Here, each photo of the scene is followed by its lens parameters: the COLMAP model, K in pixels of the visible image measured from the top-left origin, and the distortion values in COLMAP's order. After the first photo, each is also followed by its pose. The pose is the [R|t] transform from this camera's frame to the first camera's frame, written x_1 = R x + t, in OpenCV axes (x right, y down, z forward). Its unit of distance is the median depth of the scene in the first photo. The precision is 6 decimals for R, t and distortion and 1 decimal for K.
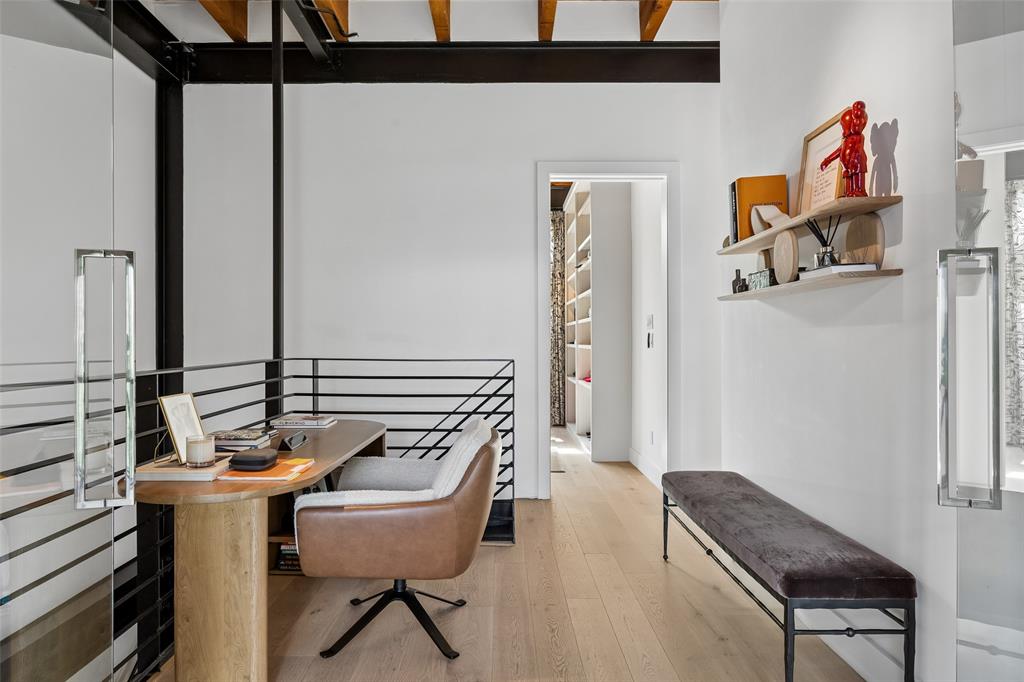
lens RADIAL K [[627.7, 0, 501.3], [0, 627.7, 336.7], [0, 0, 1]] dist [-0.024721, 0.002122]
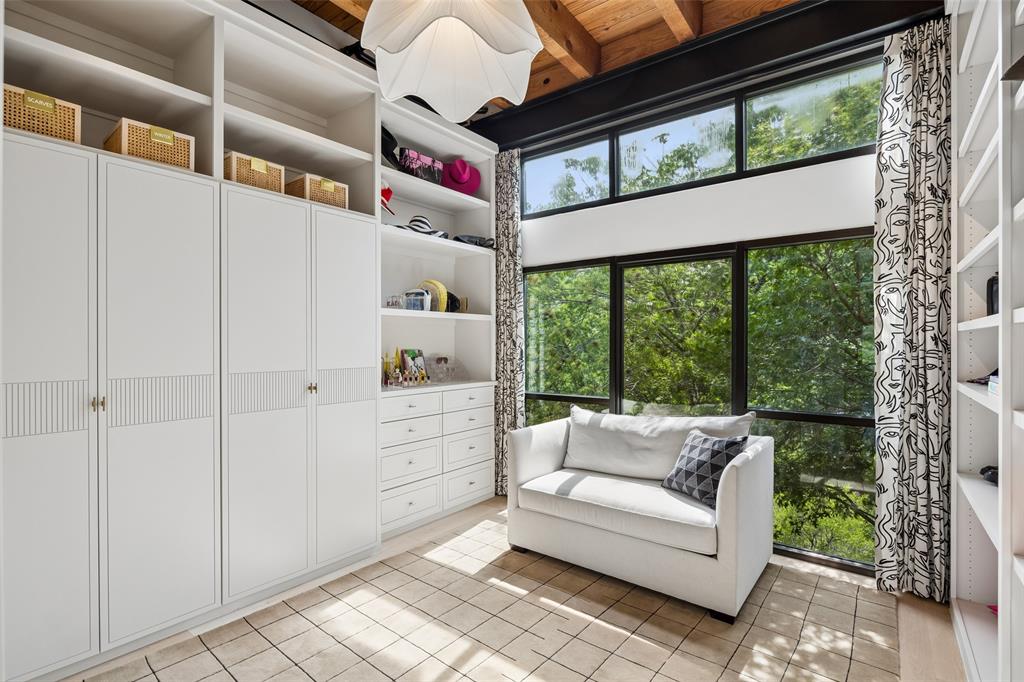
lens RADIAL K [[476.9, 0, 513.0], [0, 476.9, 340.4], [0, 0, 1]] dist [-0.003772, -0.000483]
pose [[0.799734, 0.002525, -0.600349, 0.064019], [0.003067, 0.999961, 0.008291, -0.014910], [0.600346, -0.008472, 0.799695, 0.630538]]
